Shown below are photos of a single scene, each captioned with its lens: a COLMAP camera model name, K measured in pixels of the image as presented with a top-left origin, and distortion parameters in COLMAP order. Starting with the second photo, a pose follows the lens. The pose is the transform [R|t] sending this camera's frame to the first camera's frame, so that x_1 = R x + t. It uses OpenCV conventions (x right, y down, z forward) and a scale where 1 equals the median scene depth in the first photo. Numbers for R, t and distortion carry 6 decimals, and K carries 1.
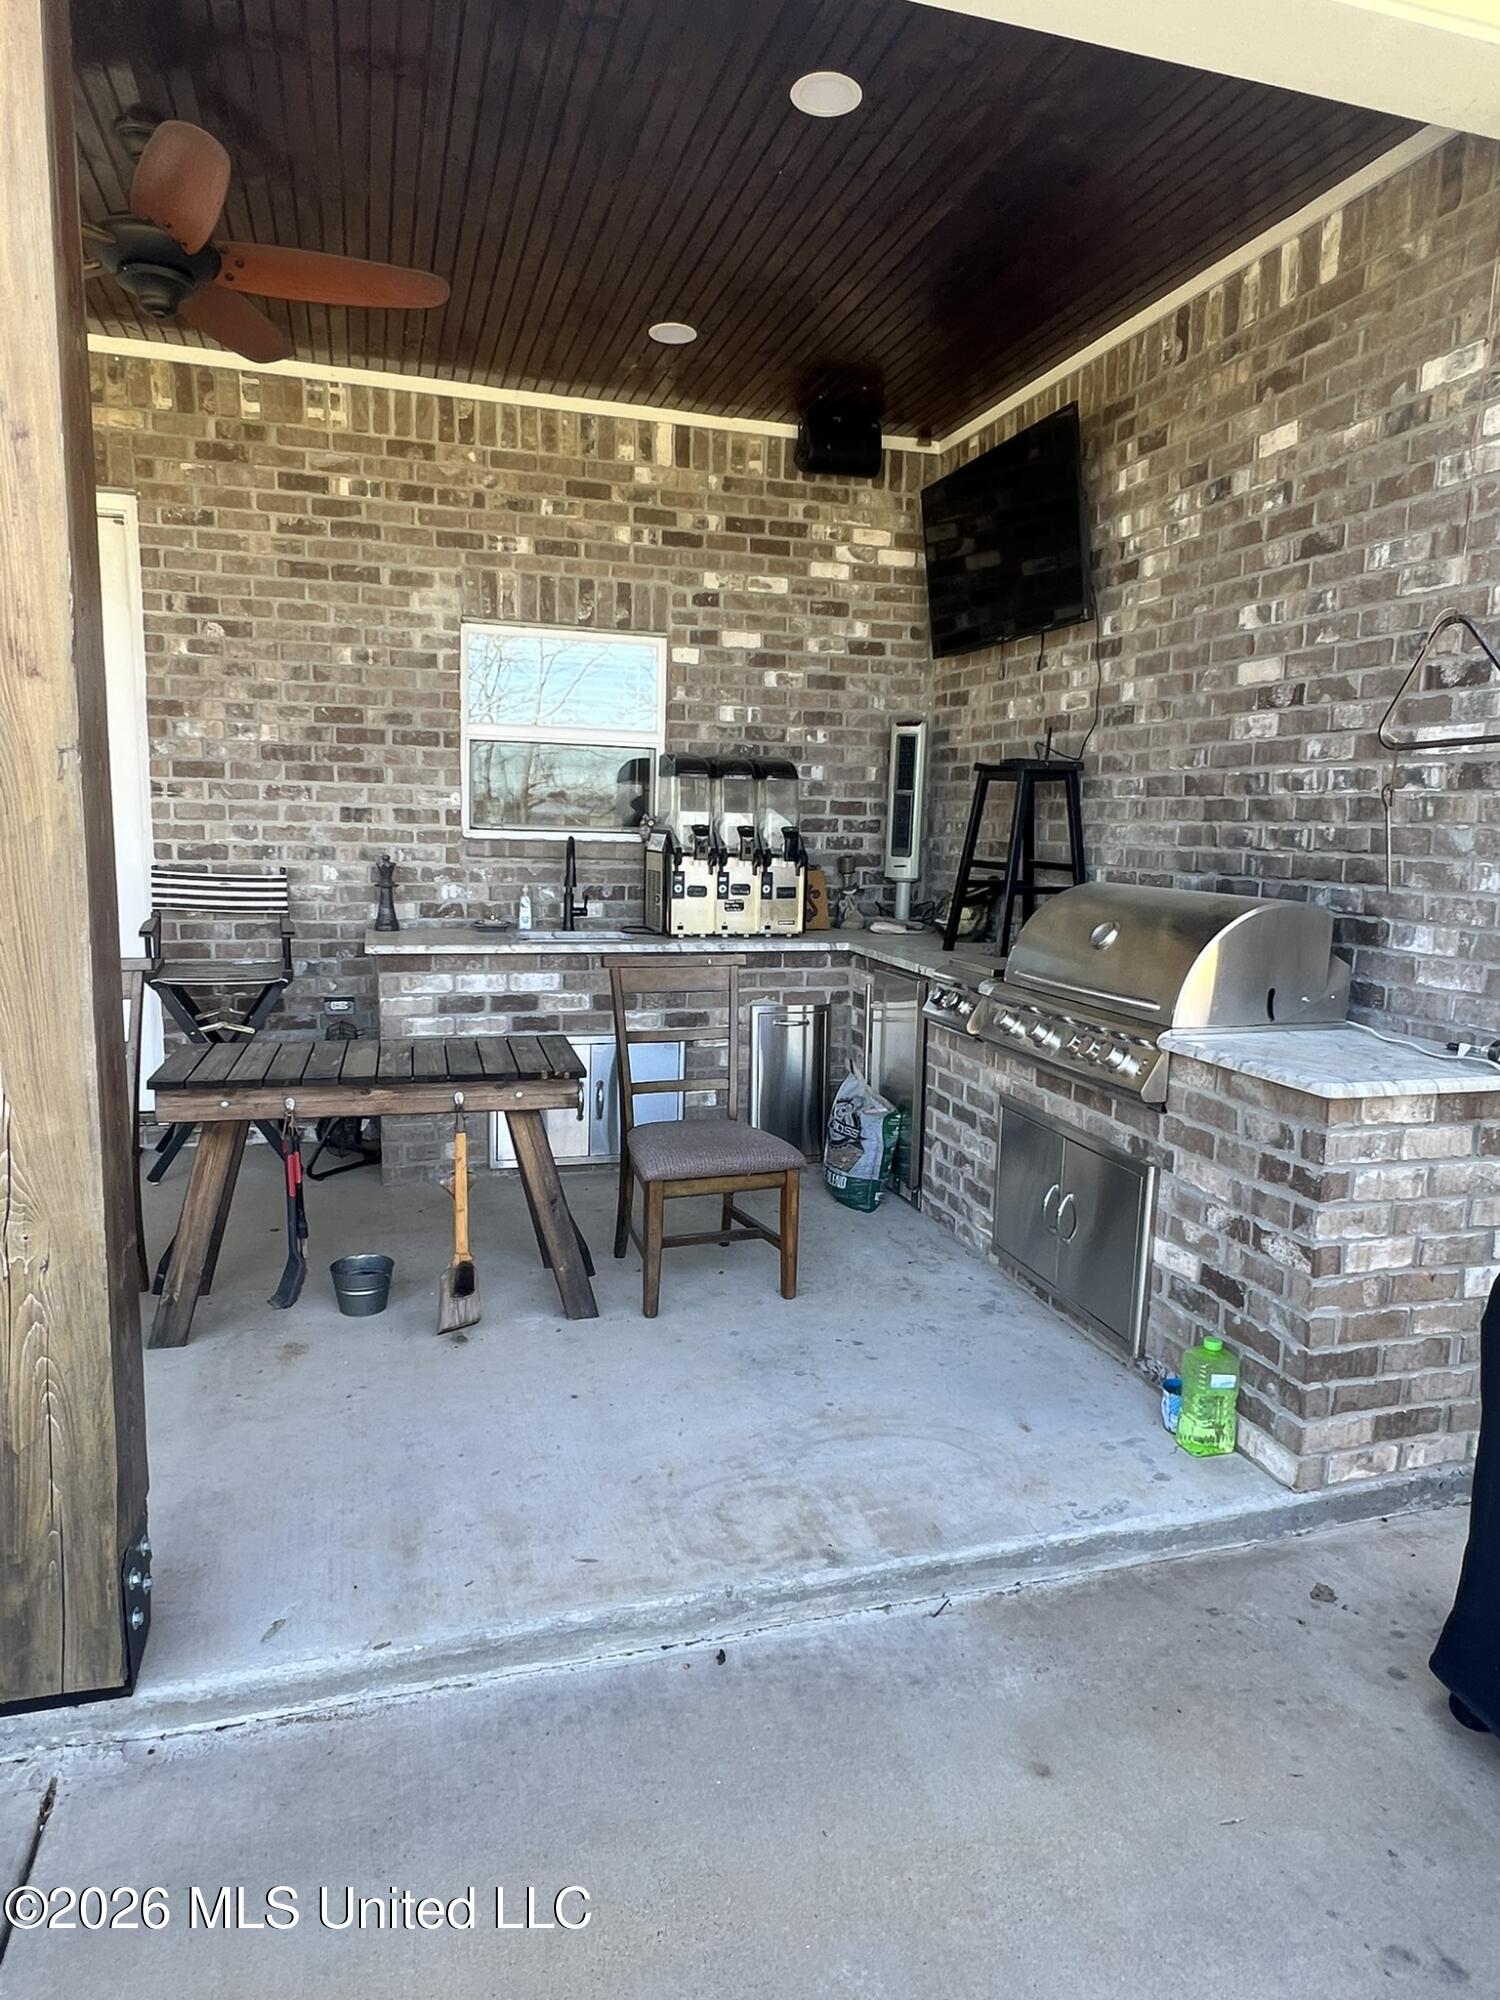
lens RADIAL K [[1205.5, 0, 739.4], [0, 1205.5, 1000.4], [0, 0, 1]] dist [-0.000409, -0.001476]
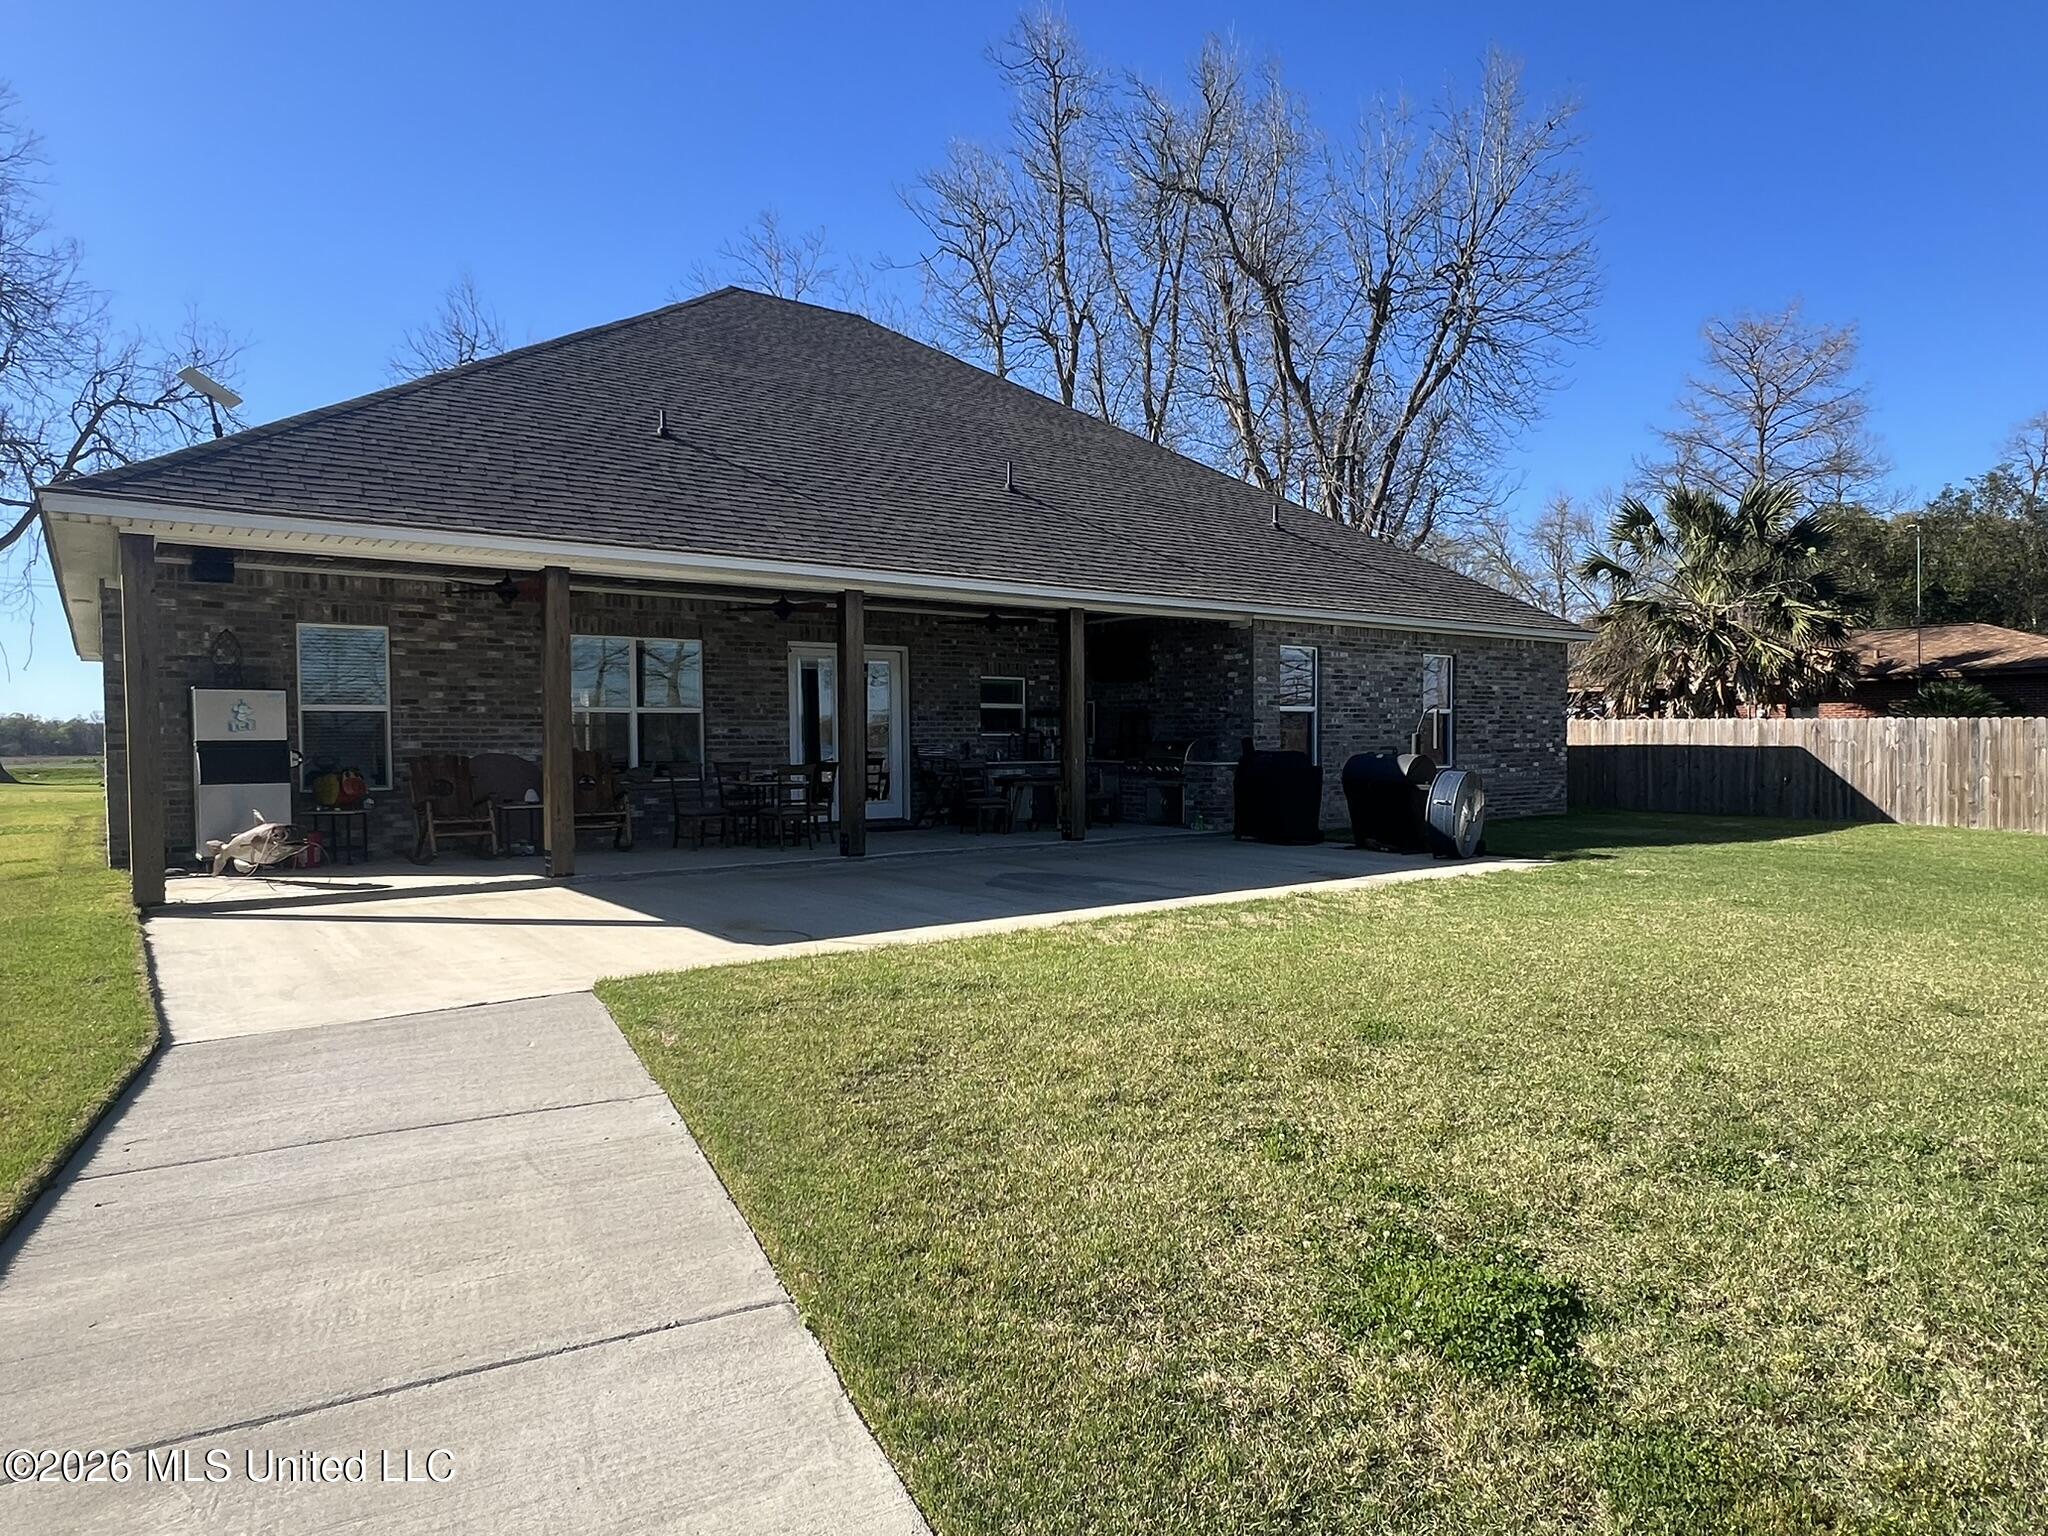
lens RADIAL K [[1234.5, 0, 1029.6], [0, 1234.5, 769.0], [0, 0, 1]] dist [-0.000409, -0.001476]
pose [[0.935756, -0.040115, 0.350358, -1.733768], [0.082278, 0.990925, -0.106294, 0.453994], [-0.342914, 0.128292, 0.930565, -3.040130]]
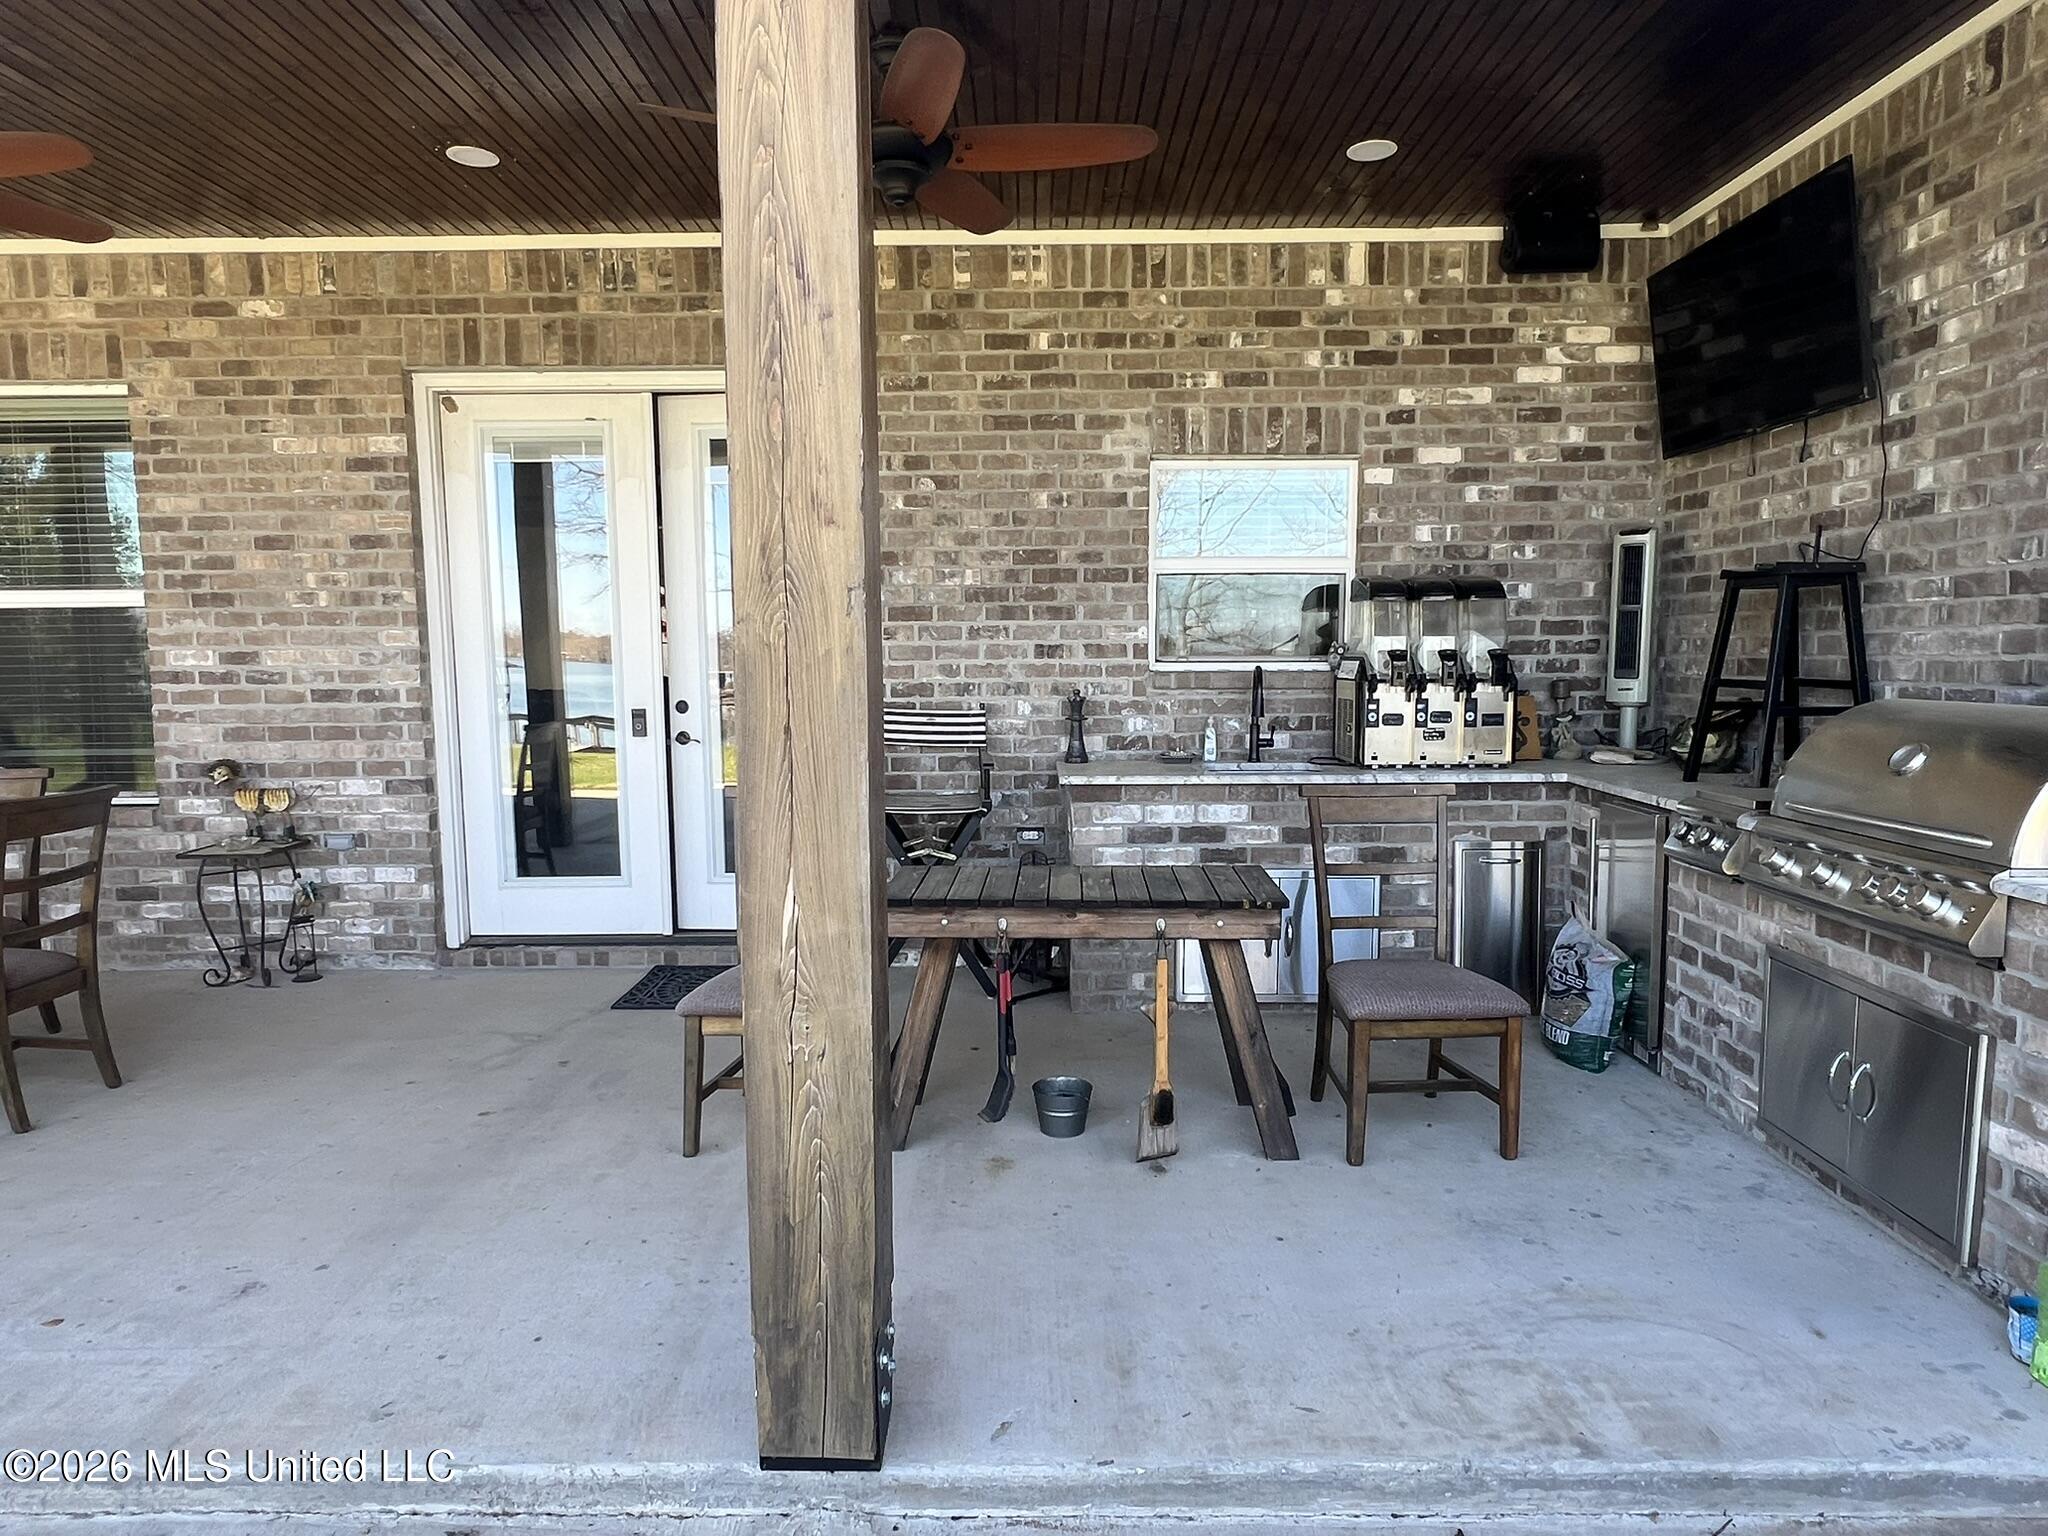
lens RADIAL K [[1234.5, 0, 1023.3], [0, 1234.5, 780.0], [0, 0, 1]] dist [-0.000409, -0.001476]
pose [[0.954358, -0.000908, -0.298663, -0.027980], [-0.013980, 0.998763, -0.047709, 0.009104], [0.298337, 0.049707, 0.953165, -0.014505]]
